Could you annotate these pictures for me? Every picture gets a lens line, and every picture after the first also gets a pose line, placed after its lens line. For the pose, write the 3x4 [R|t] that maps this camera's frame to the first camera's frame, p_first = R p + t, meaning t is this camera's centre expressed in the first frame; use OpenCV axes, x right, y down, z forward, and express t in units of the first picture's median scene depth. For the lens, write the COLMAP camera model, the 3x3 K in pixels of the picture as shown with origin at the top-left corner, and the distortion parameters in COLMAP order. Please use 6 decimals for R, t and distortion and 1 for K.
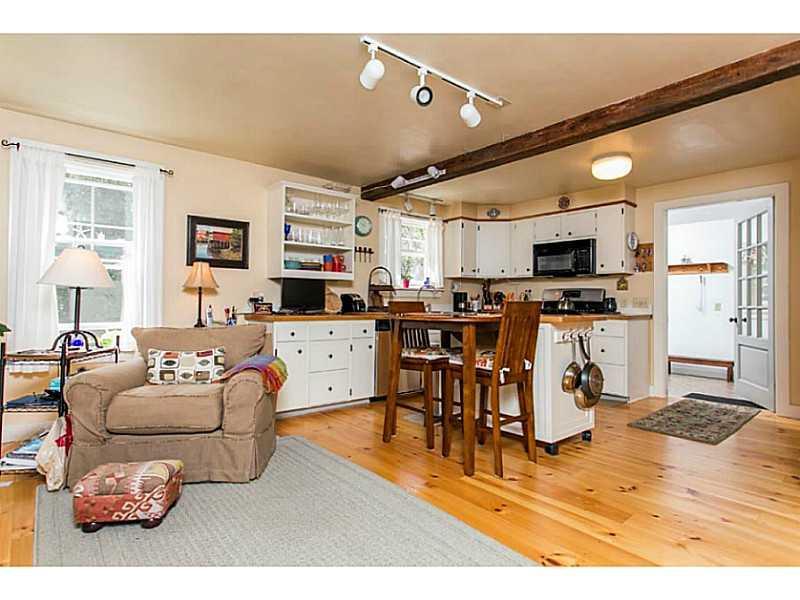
lens RADIAL K [[433.5, 0, 398.7], [0, 433.5, 297.4], [0, 0, 1]] dist [0.002668, 0.000180]
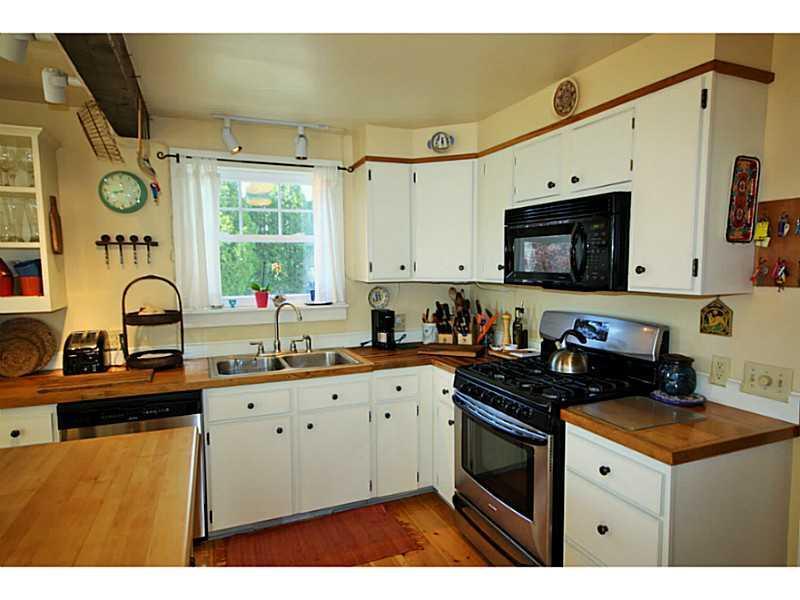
lens RADIAL K [[495.2, 0, 402.2], [0, 495.2, 304.2], [0, 0, 1]] dist [0.029619, 0.001118]
pose [[0.954249, 0.009427, -0.298863, 0.375731], [0.019168, 0.995519, 0.092604, -0.079966], [0.298397, -0.094096, 0.949792, 0.517036]]
